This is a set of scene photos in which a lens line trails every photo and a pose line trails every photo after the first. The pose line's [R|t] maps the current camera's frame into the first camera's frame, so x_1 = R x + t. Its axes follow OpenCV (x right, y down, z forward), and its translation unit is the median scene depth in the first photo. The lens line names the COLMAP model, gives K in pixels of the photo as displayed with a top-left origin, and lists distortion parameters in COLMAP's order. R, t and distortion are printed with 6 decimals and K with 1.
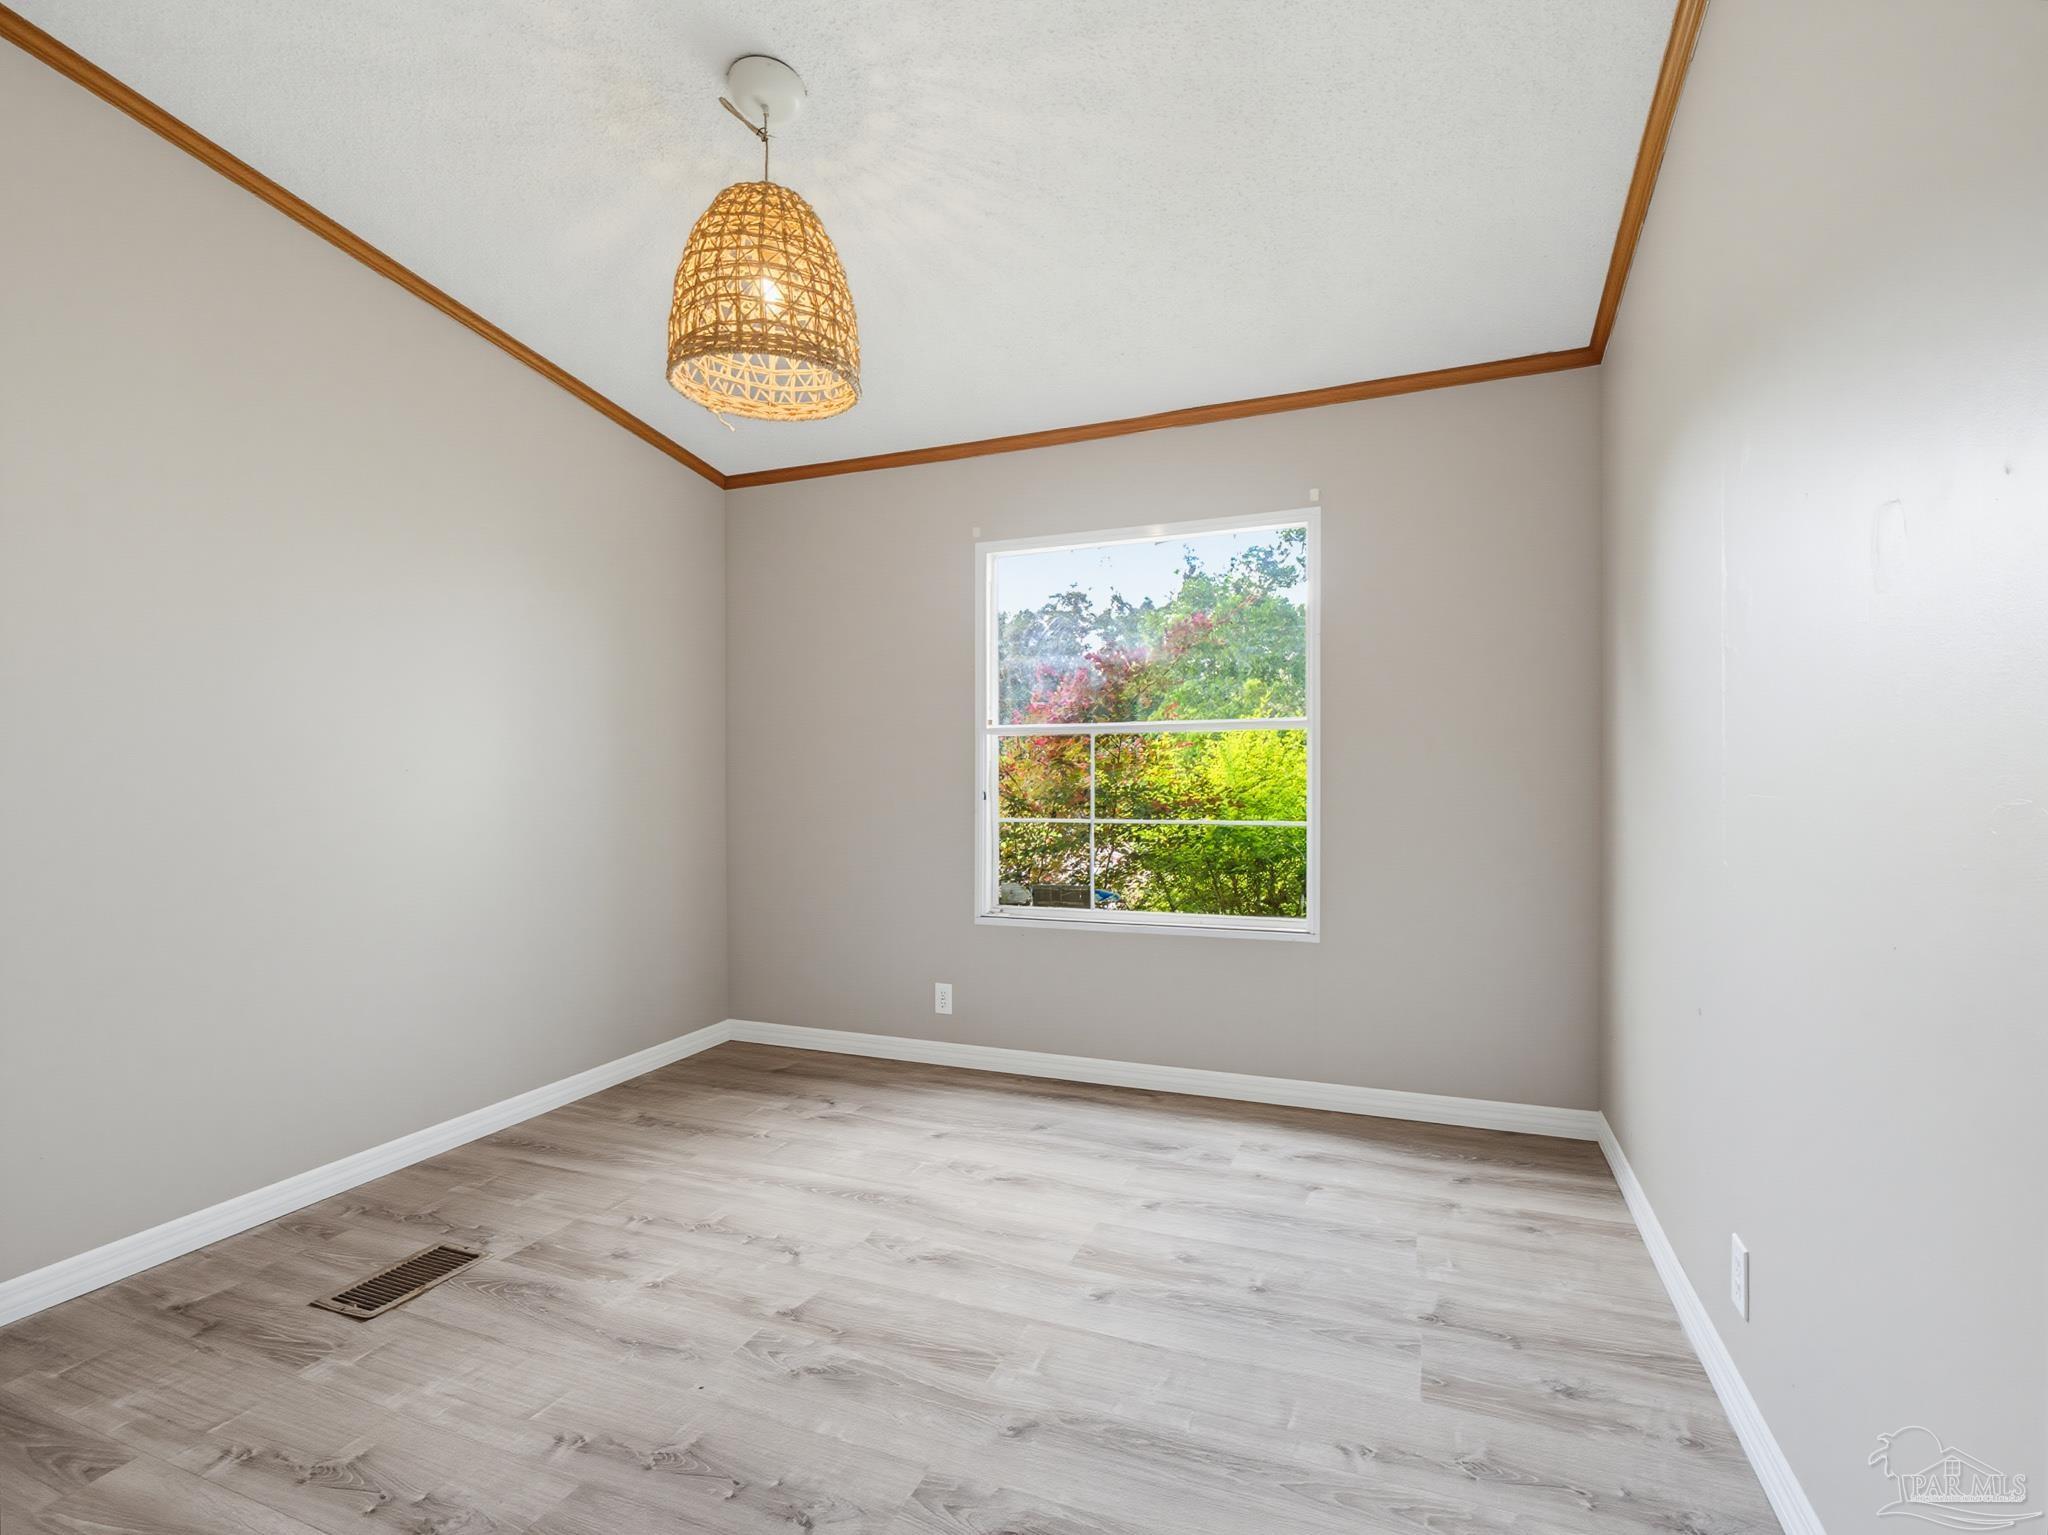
lens RADIAL K [[1023.3, 0, 1016.6], [0, 1023.3, 741.9], [0, 0, 1]] dist [-0.002112, -0.000413]
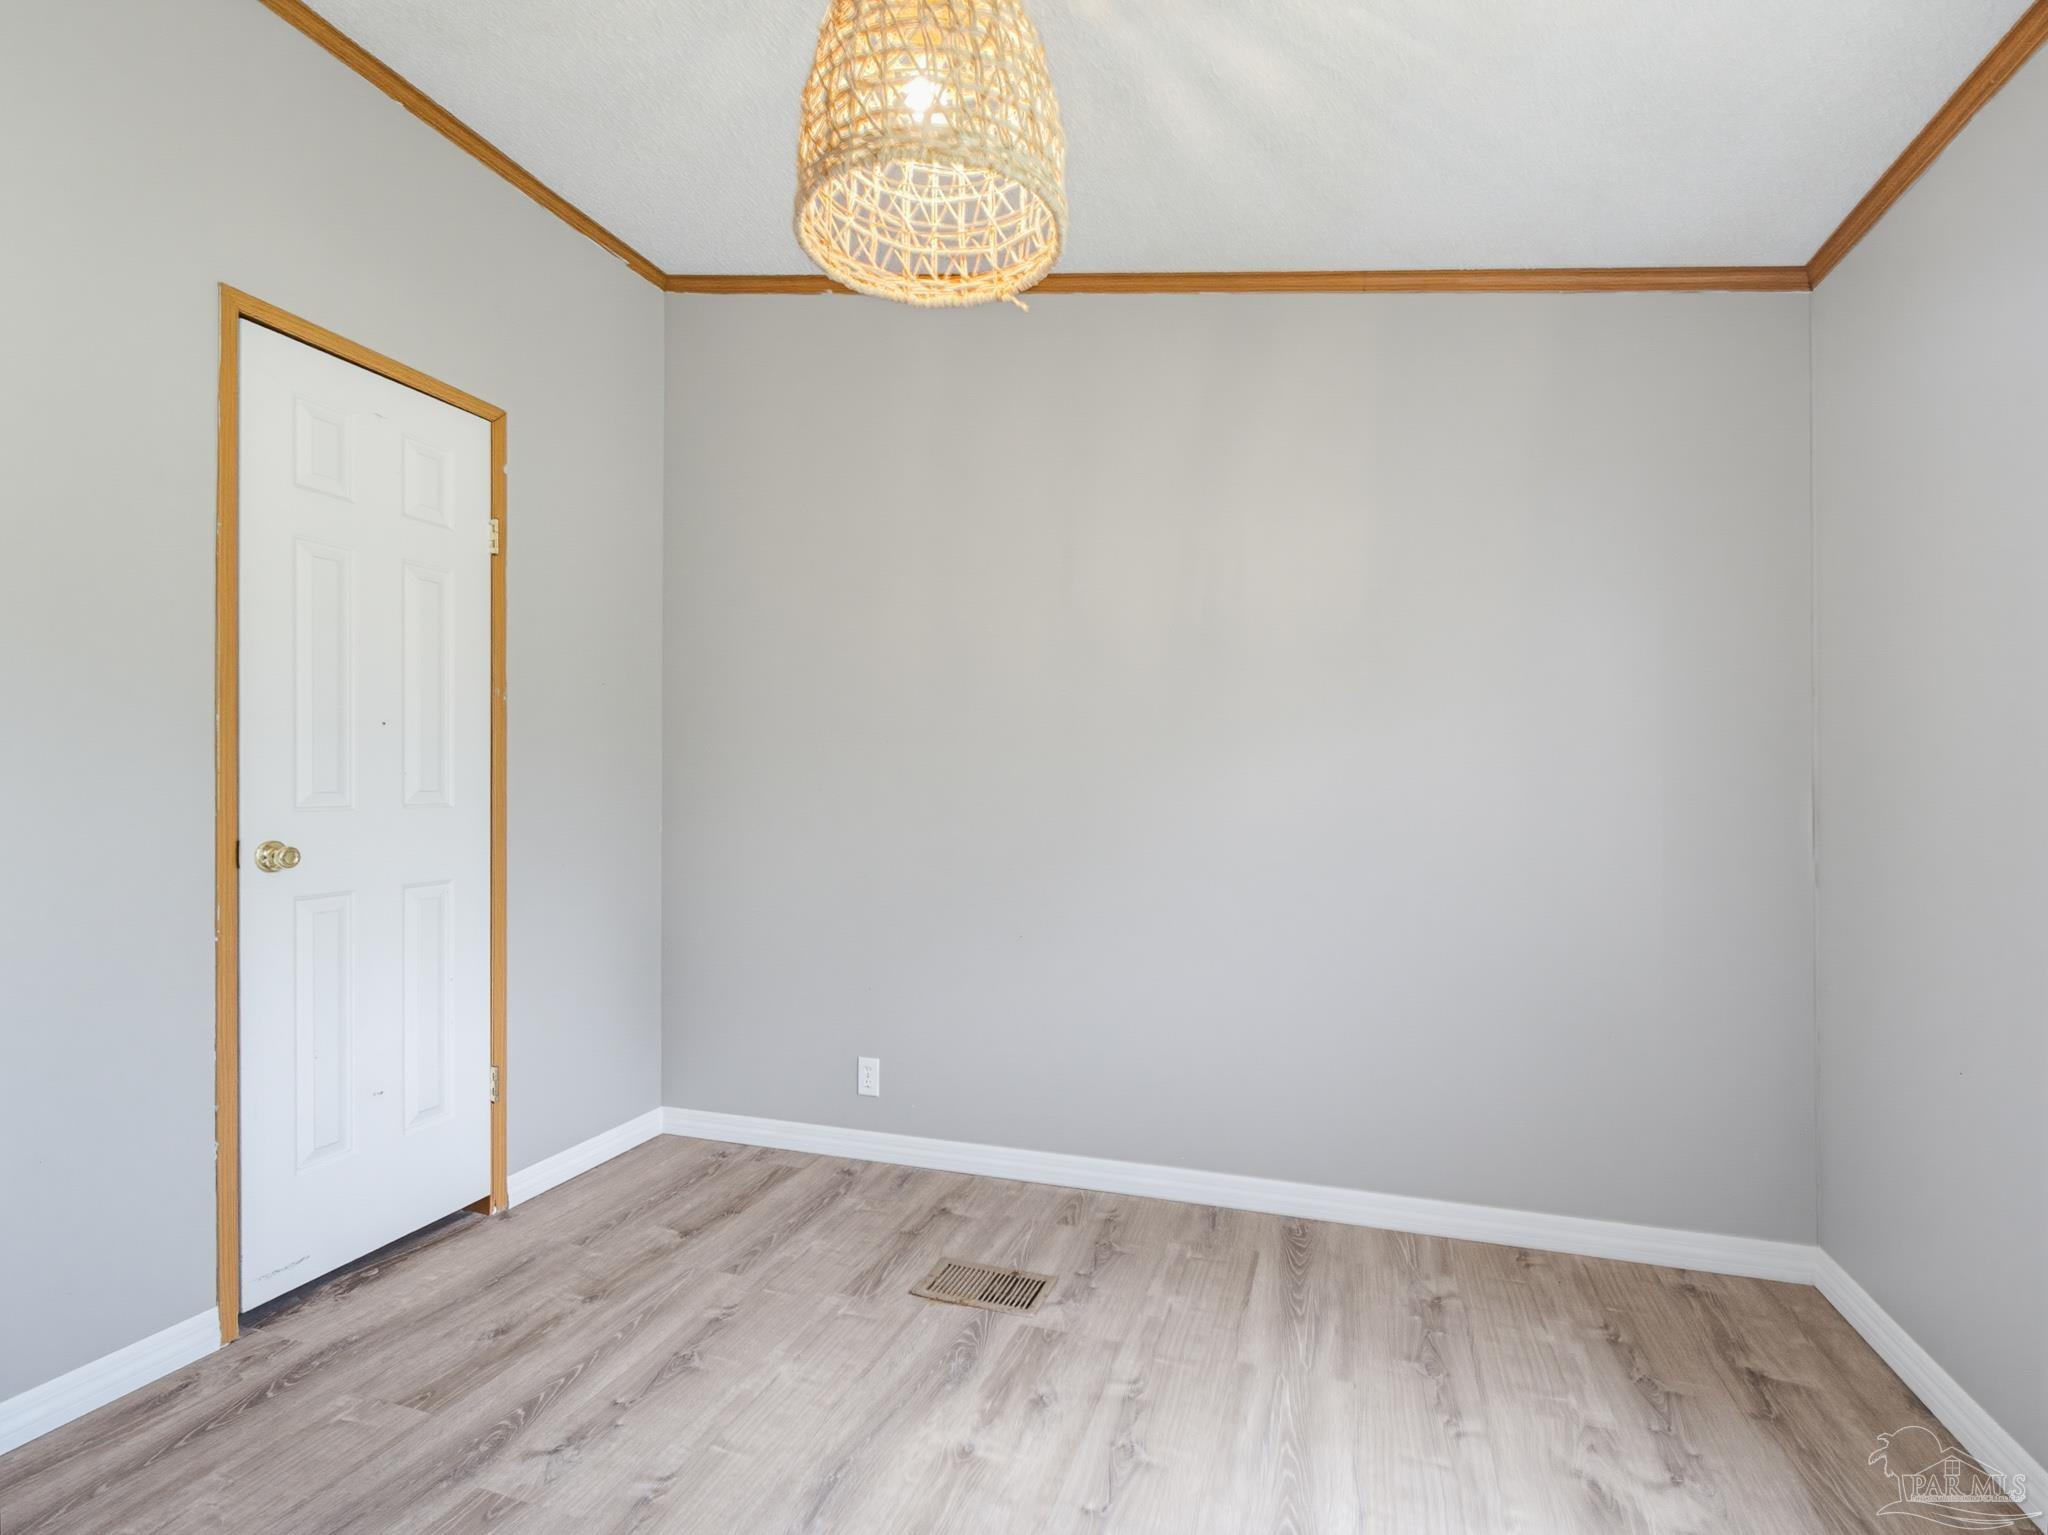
lens RADIAL K [[977.7, 0, 1032.4], [0, 977.7, 771.4], [0, 0, 1]] dist [-0.003410, 0.000102]
pose [[0.073480, -0.012871, -0.997214, 0.354299], [0.018010, 0.999771, -0.011577, 0.022448], [0.997134, -0.017109, 0.073695, 0.907060]]
